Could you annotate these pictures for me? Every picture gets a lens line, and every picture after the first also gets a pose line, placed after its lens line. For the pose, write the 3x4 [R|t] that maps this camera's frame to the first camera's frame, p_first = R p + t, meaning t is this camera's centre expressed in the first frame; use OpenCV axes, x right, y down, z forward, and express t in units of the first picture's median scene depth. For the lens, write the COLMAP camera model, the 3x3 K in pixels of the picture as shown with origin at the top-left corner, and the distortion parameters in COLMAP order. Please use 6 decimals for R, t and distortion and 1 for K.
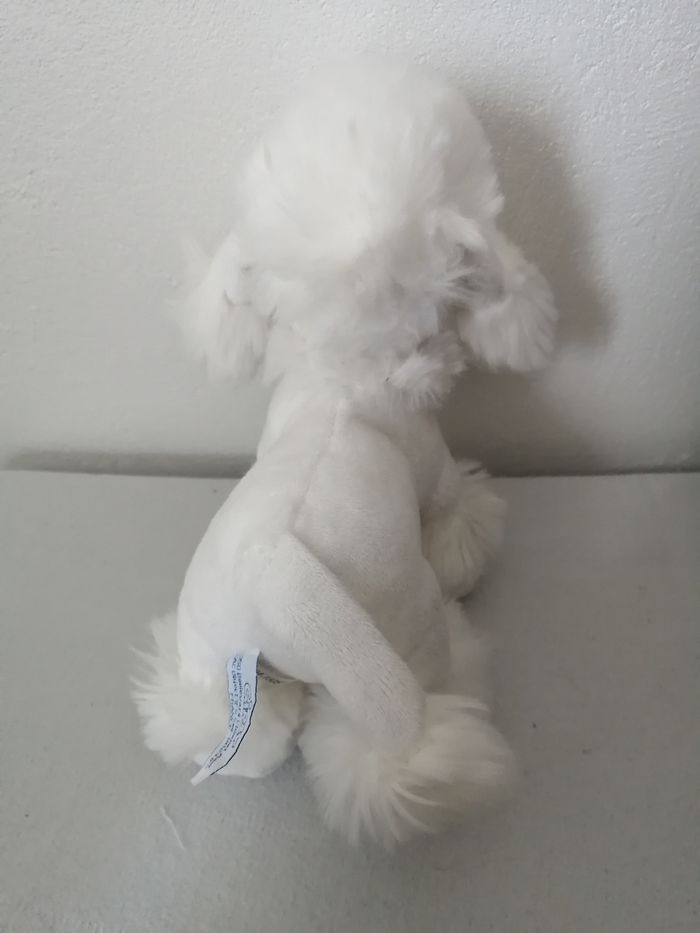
lens RADIAL K [[772.3, 0, 353.3], [0, 772.3, 461.3], [0, 0, 1]] dist [-0.020241, 0.045086]
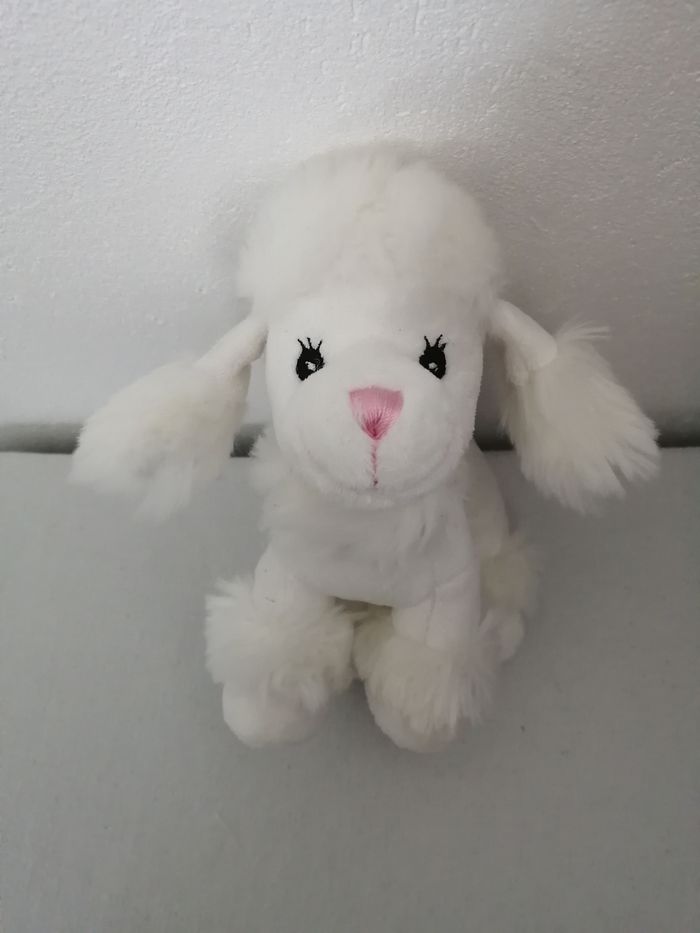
lens RADIAL K [[772.3, 0, 353.3], [0, 772.3, 462.0], [0, 0, 1]] dist [-0.020241, 0.045086]
pose [[0.998400, -0.031209, 0.047149, -0.071395], [0.006039, 0.887966, 0.459869, -0.604364], [-0.056219, -0.458849, 0.886734, 0.166934]]
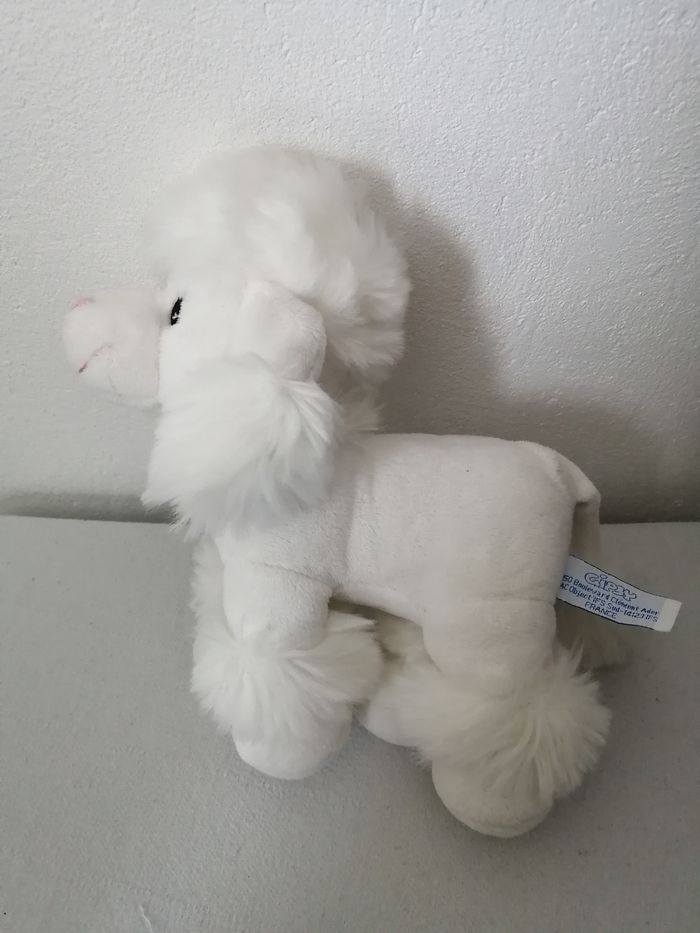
lens RADIAL K [[772.3, 0, 353.1], [0, 772.3, 464.3], [0, 0, 1]] dist [-0.020241, 0.045086]
pose [[0.998689, -0.005575, -0.050875, 0.075044], [0.010055, 0.996049, 0.088230, -0.195257], [0.050182, -0.088626, 0.994800, 0.087990]]
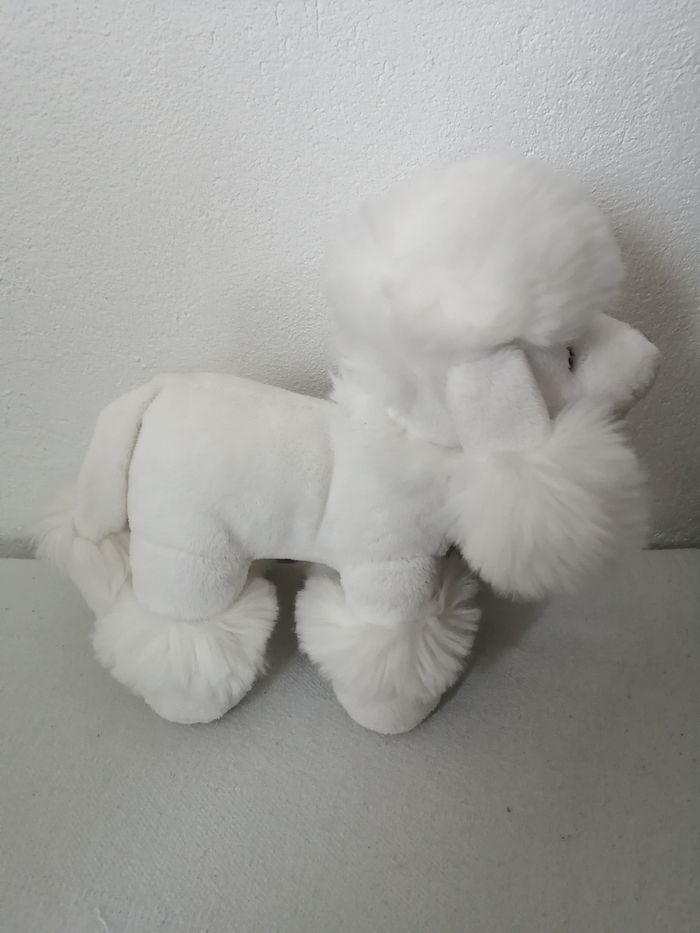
lens RADIAL K [[772.3, 0, 355.7], [0, 772.3, 457.7], [0, 0, 1]] dist [-0.020241, 0.045086]
pose [[0.999867, -0.014840, -0.006817, 0.069938], [0.013392, 0.983980, -0.177773, 0.095038], [0.009346, 0.177658, 0.984048, 0.016568]]
